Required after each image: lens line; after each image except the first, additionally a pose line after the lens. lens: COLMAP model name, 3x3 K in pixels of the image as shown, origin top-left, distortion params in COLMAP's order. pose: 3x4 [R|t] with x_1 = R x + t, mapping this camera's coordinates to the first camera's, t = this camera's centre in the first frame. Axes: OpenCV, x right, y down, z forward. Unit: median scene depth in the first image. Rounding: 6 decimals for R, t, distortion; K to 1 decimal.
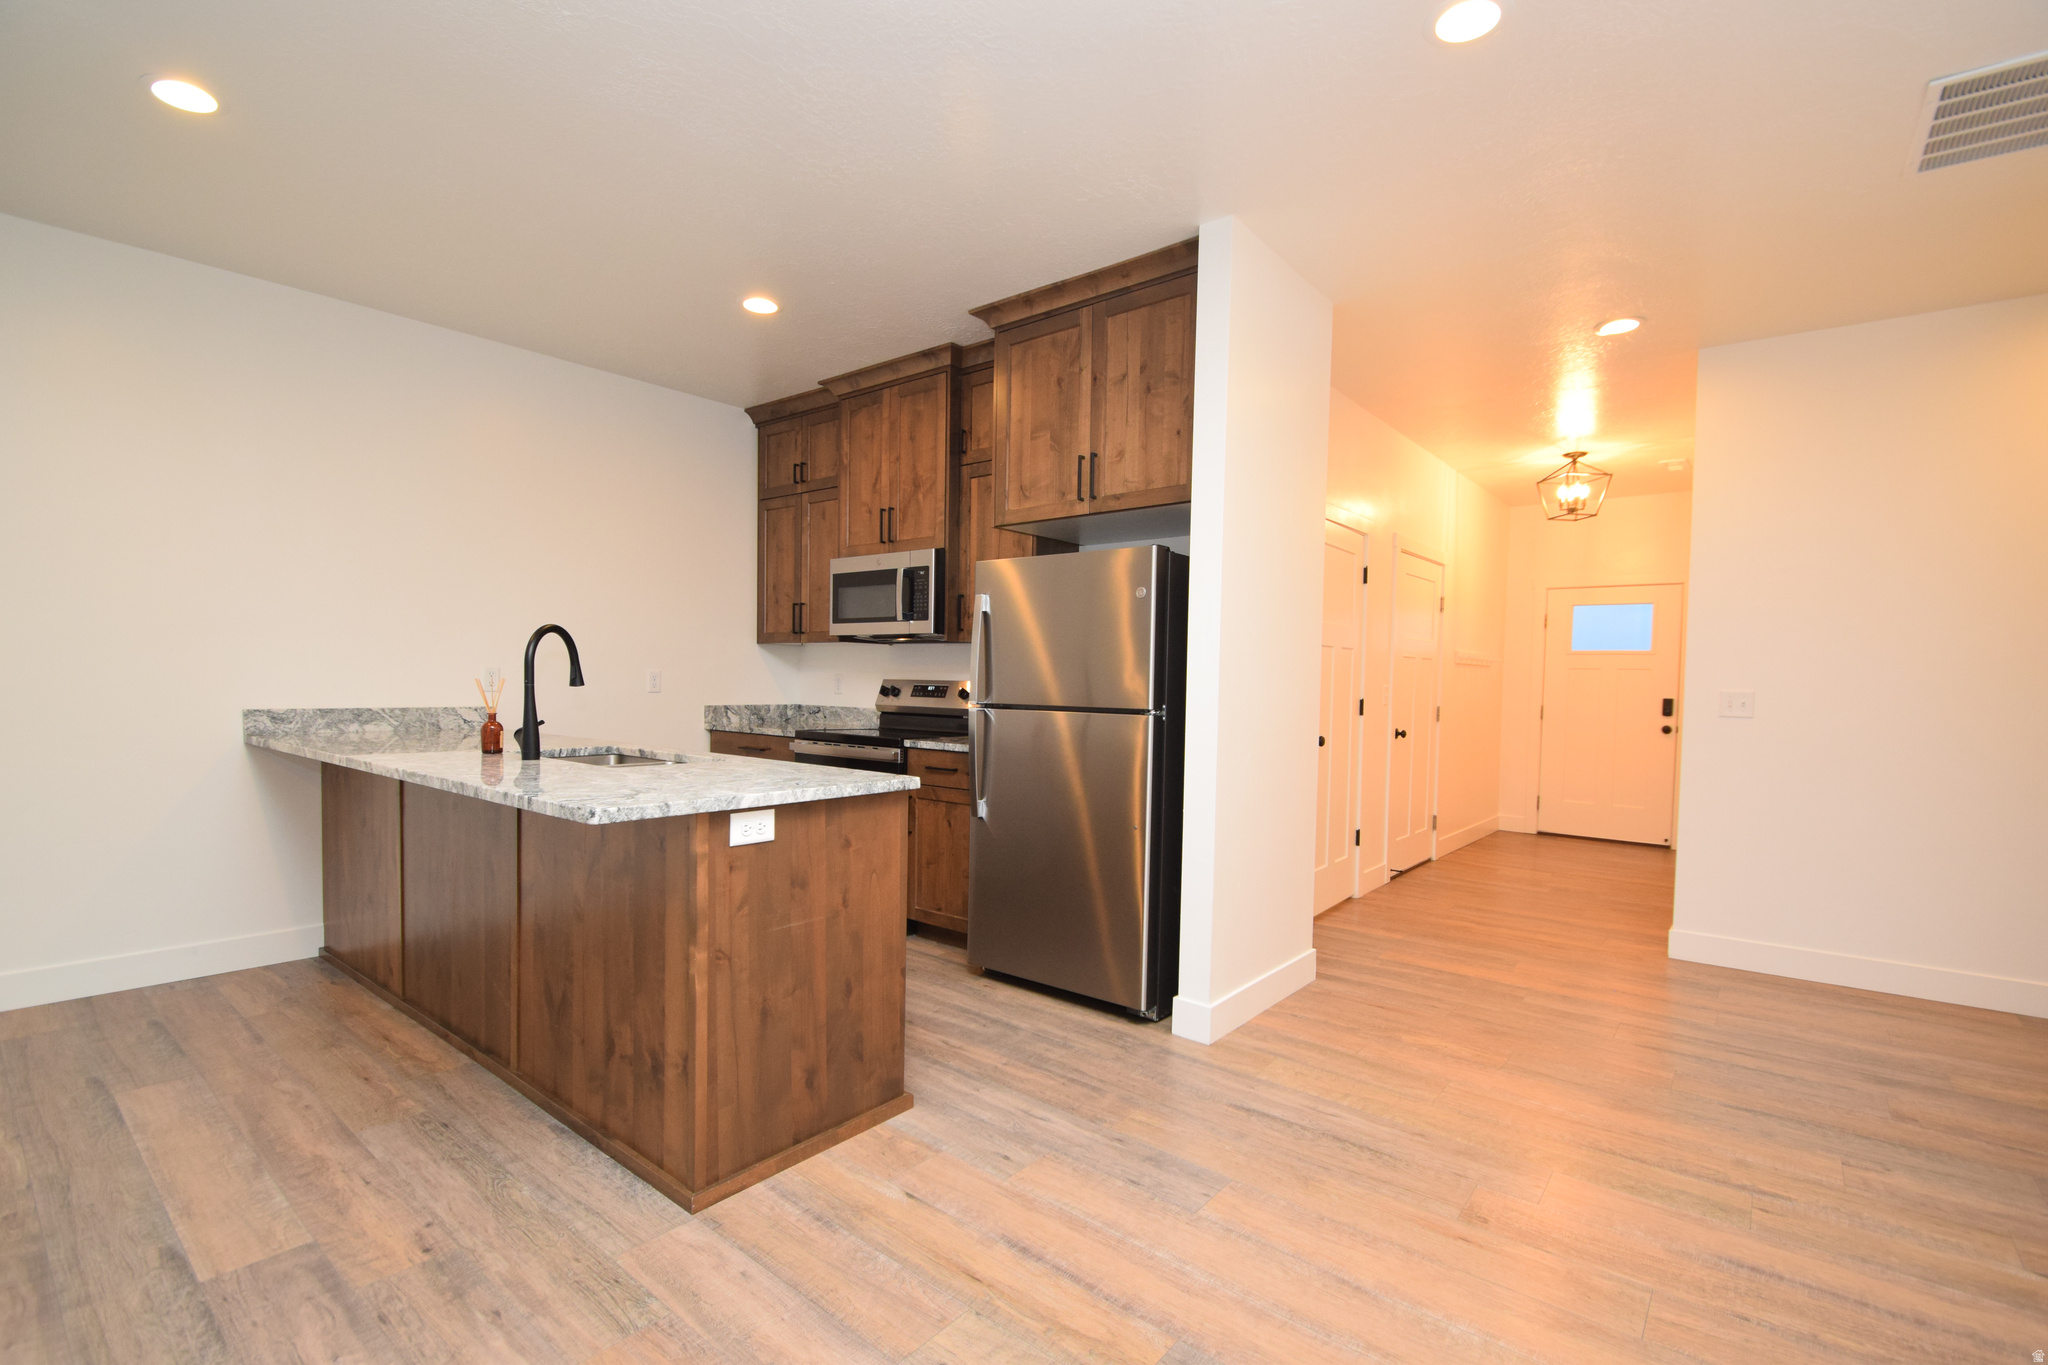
lens RADIAL K [[914.6, 0, 1021.0], [0, 914.6, 713.7], [0, 0, 1]] dist [0.018853, -0.019284]
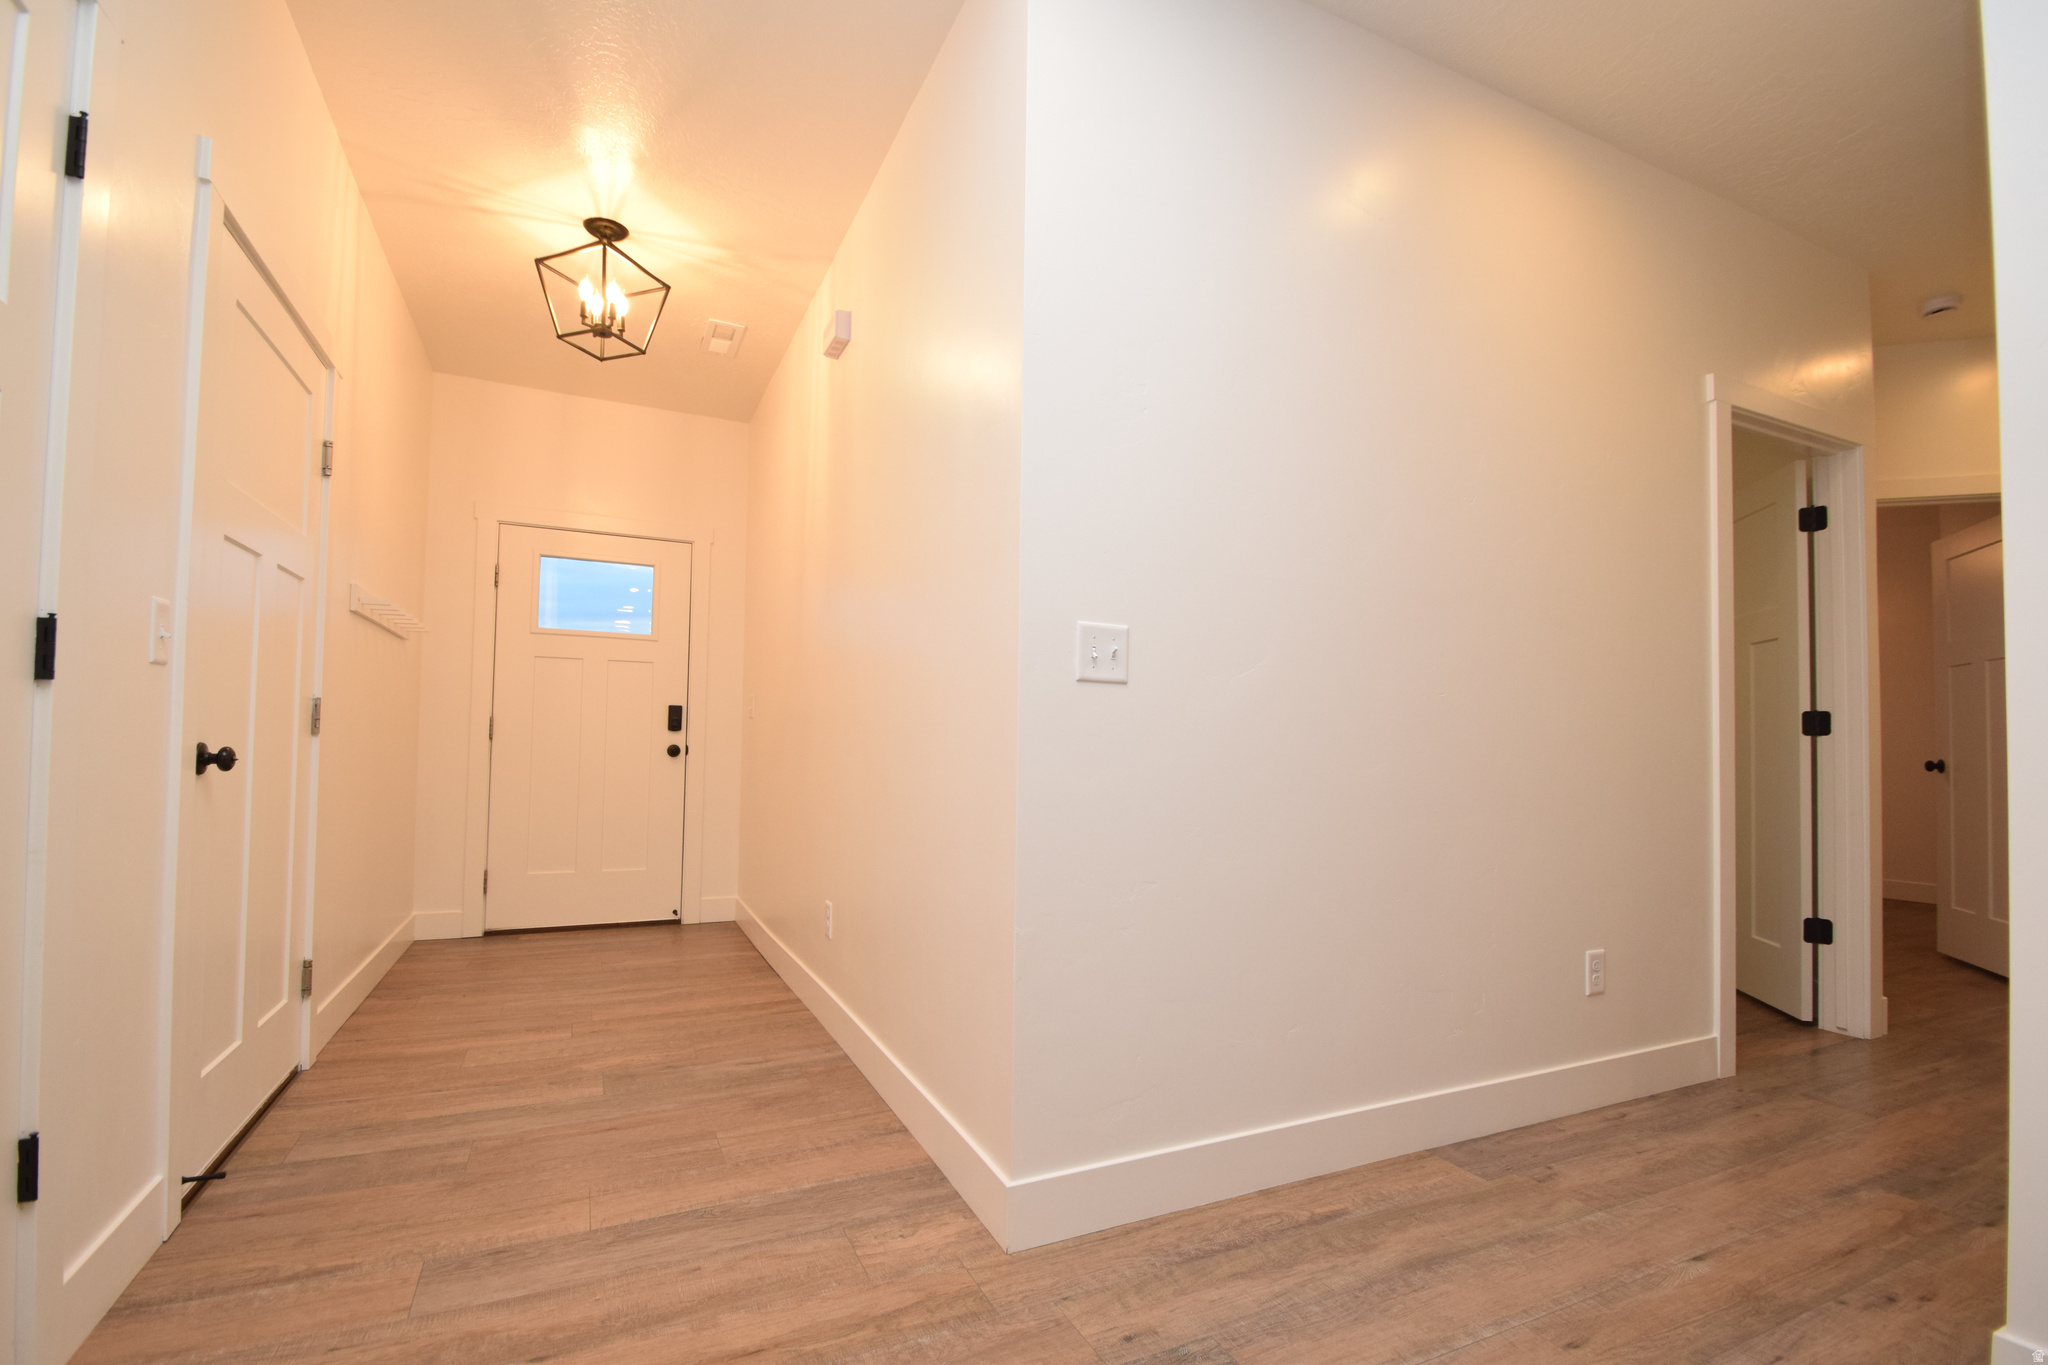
lens RADIAL K [[914.8, 0, 1008.7], [0, 914.8, 713.4], [0, 0, 1]] dist [0.012724, -0.019684]
pose [[0.432772, 0.016983, 0.901343, 0.214359], [0.028028, 0.999086, -0.032282, 0.020950], [-0.901067, 0.039234, 0.431901, 0.533205]]
